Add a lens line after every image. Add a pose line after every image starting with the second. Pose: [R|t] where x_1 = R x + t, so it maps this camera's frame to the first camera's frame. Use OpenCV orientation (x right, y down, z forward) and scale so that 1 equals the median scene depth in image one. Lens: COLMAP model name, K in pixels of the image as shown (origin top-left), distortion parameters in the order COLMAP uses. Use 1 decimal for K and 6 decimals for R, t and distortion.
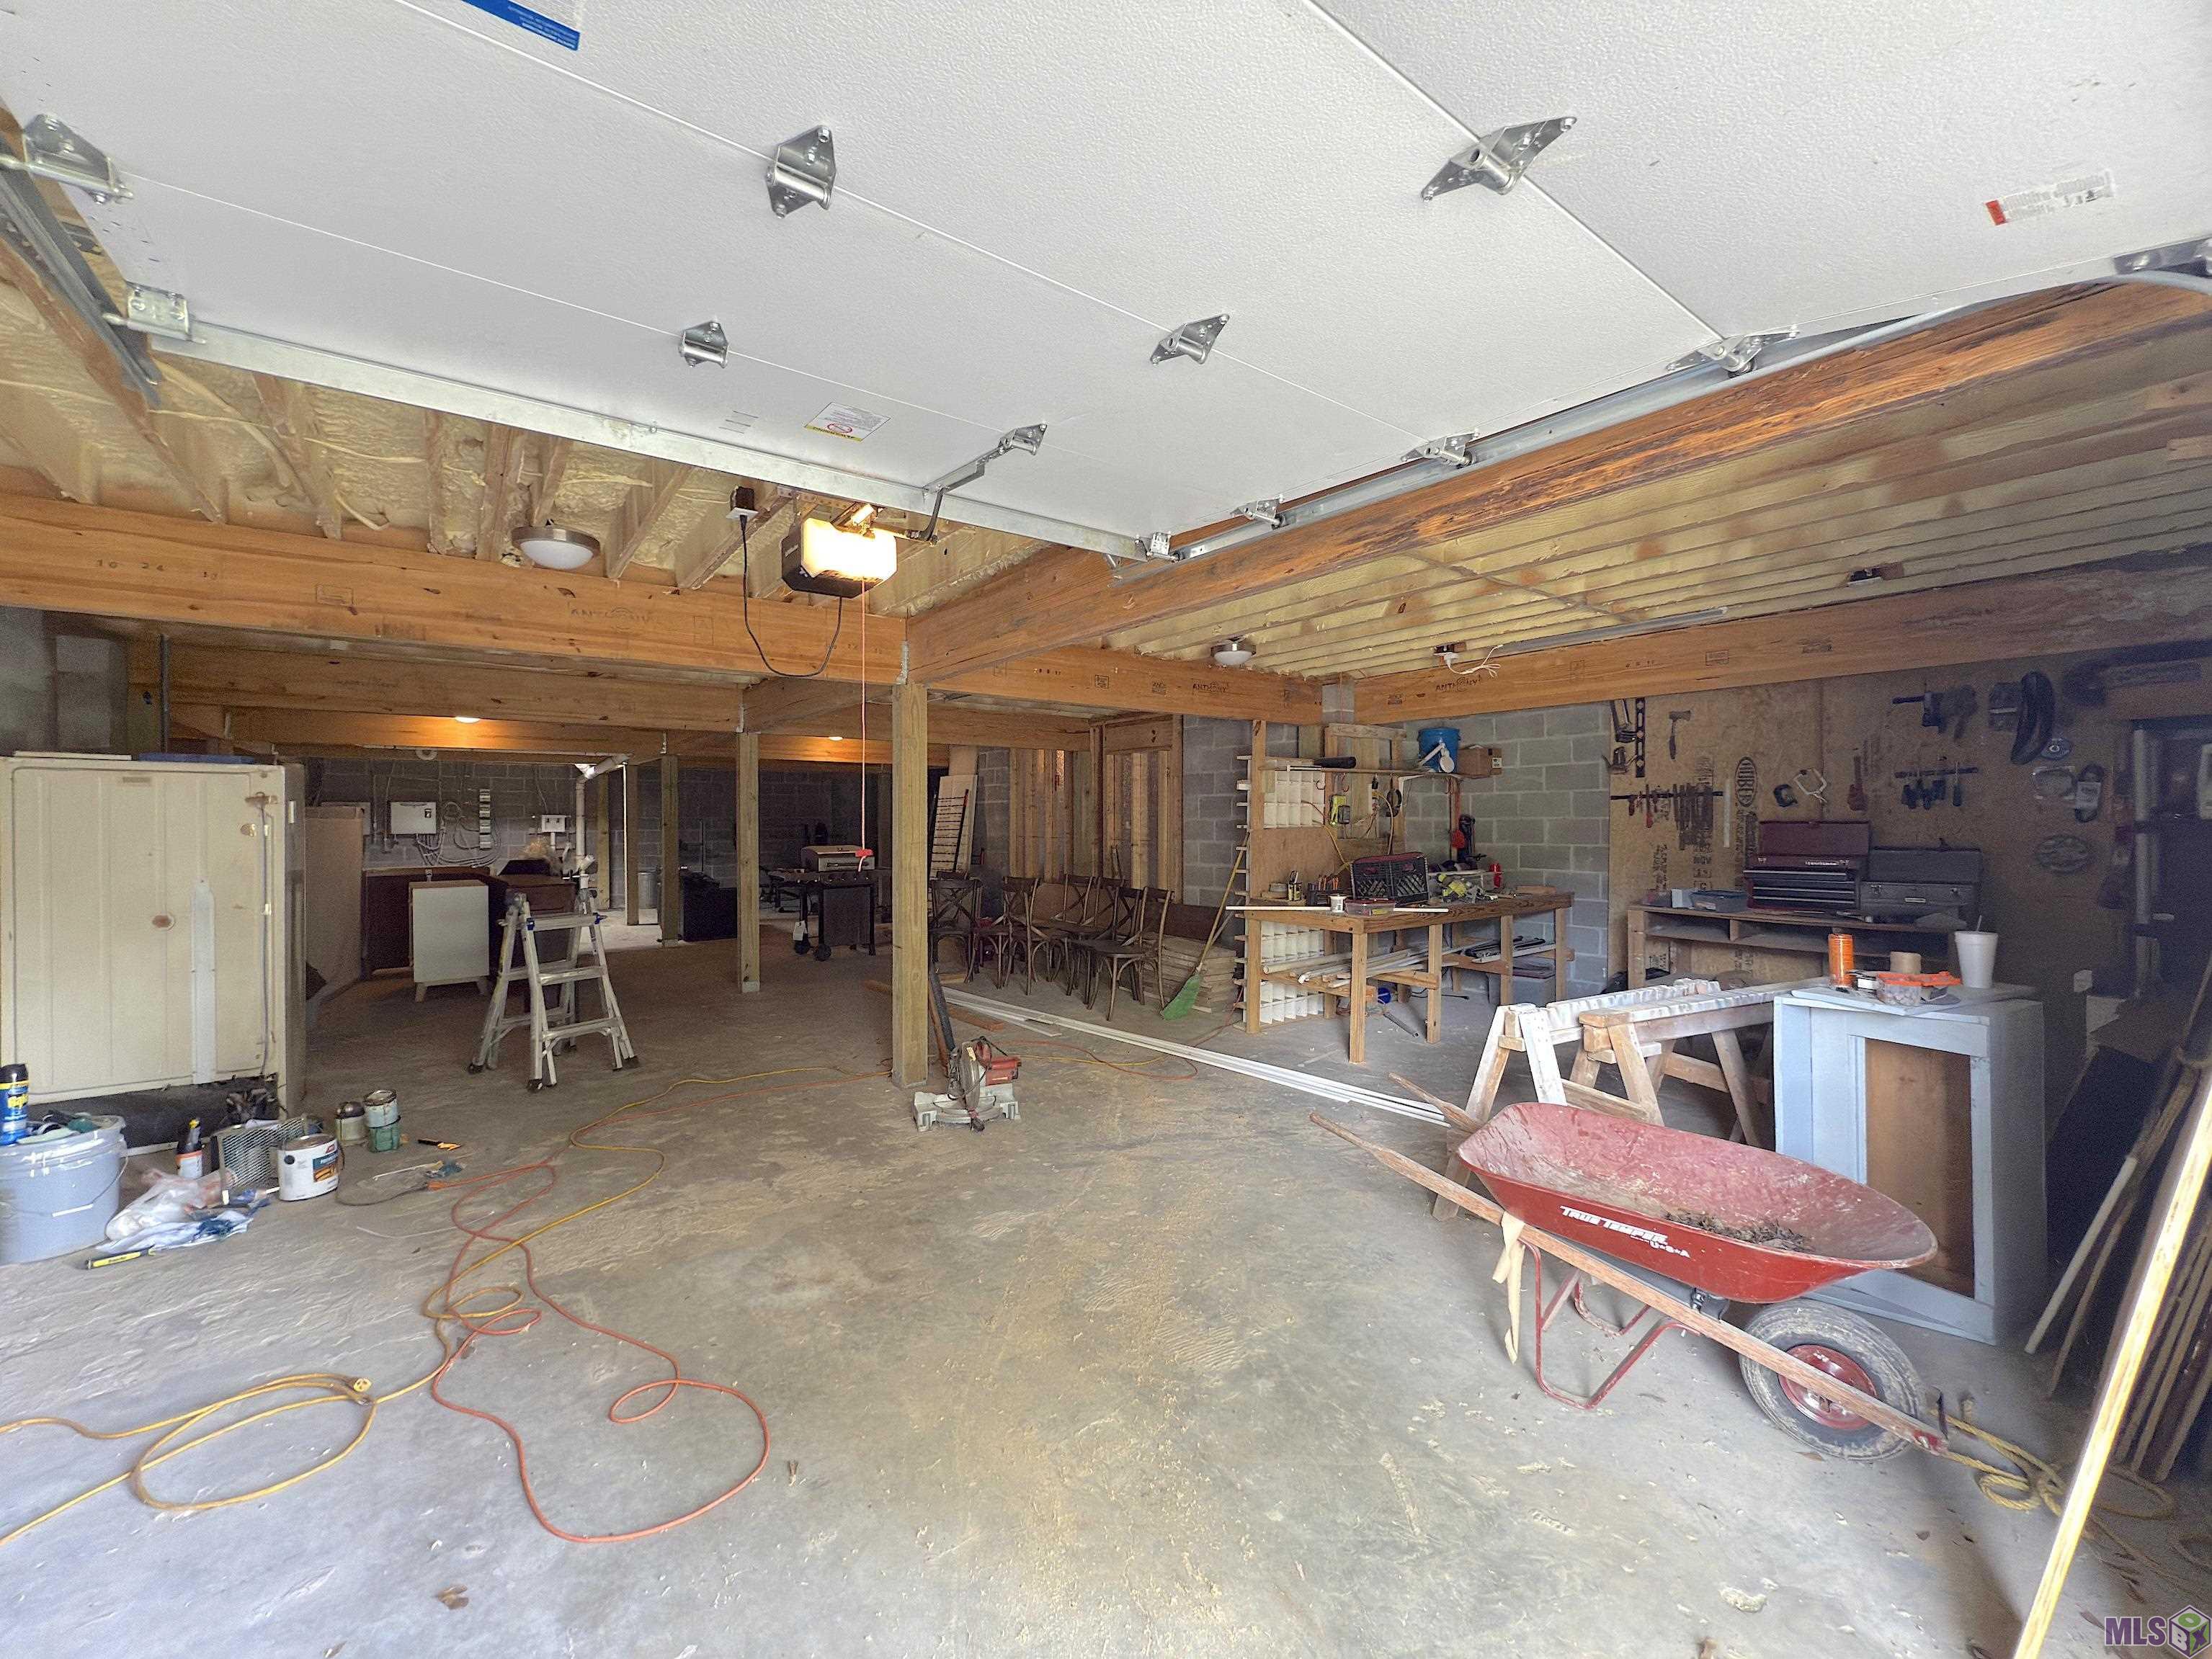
lens RADIAL K [[882.3, 0, 1106.0], [0, 882.3, 829.5], [0, 0, 1]] dist [-0.000323, -0.000139]
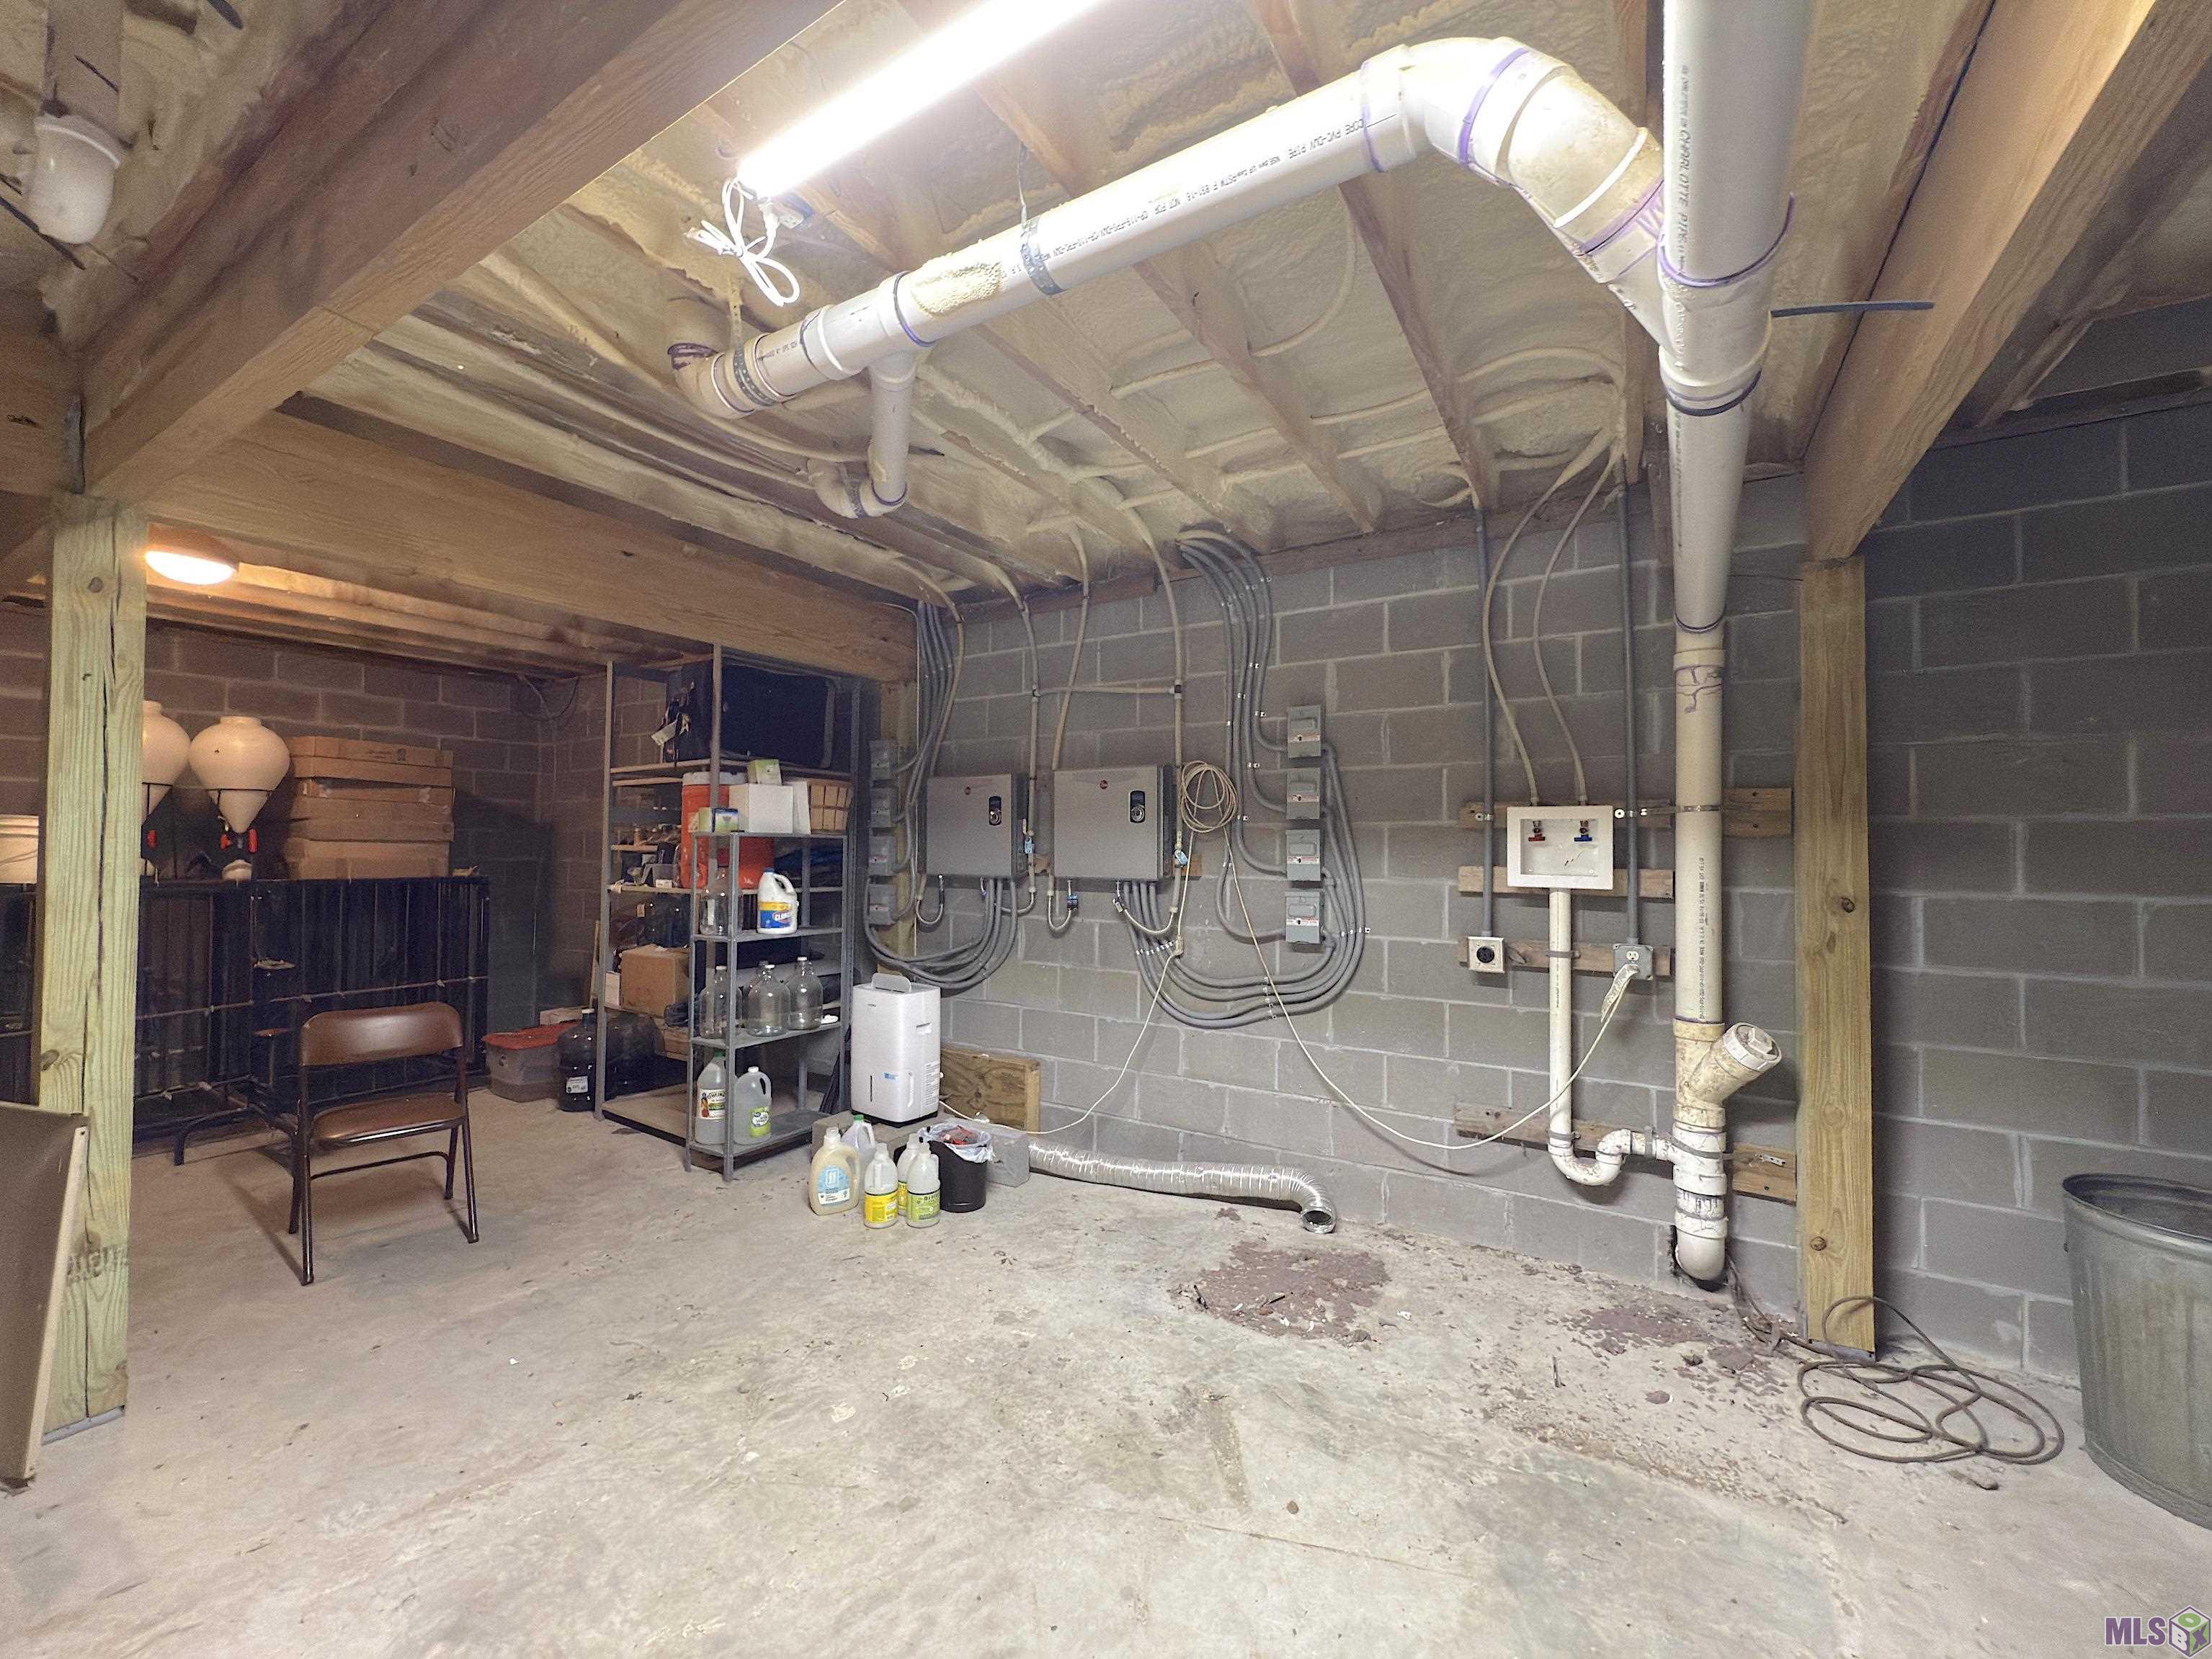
lens RADIAL K [[882.3, 0, 1106.0], [0, 882.3, 829.5], [0, 0, 1]] dist [-0.000323, -0.000139]
pose [[0.373638, -0.009419, -0.927527, -0.356634], [-0.016967, 0.999712, -0.016987, -0.004325], [0.927419, 0.022084, 0.373371, 0.618740]]
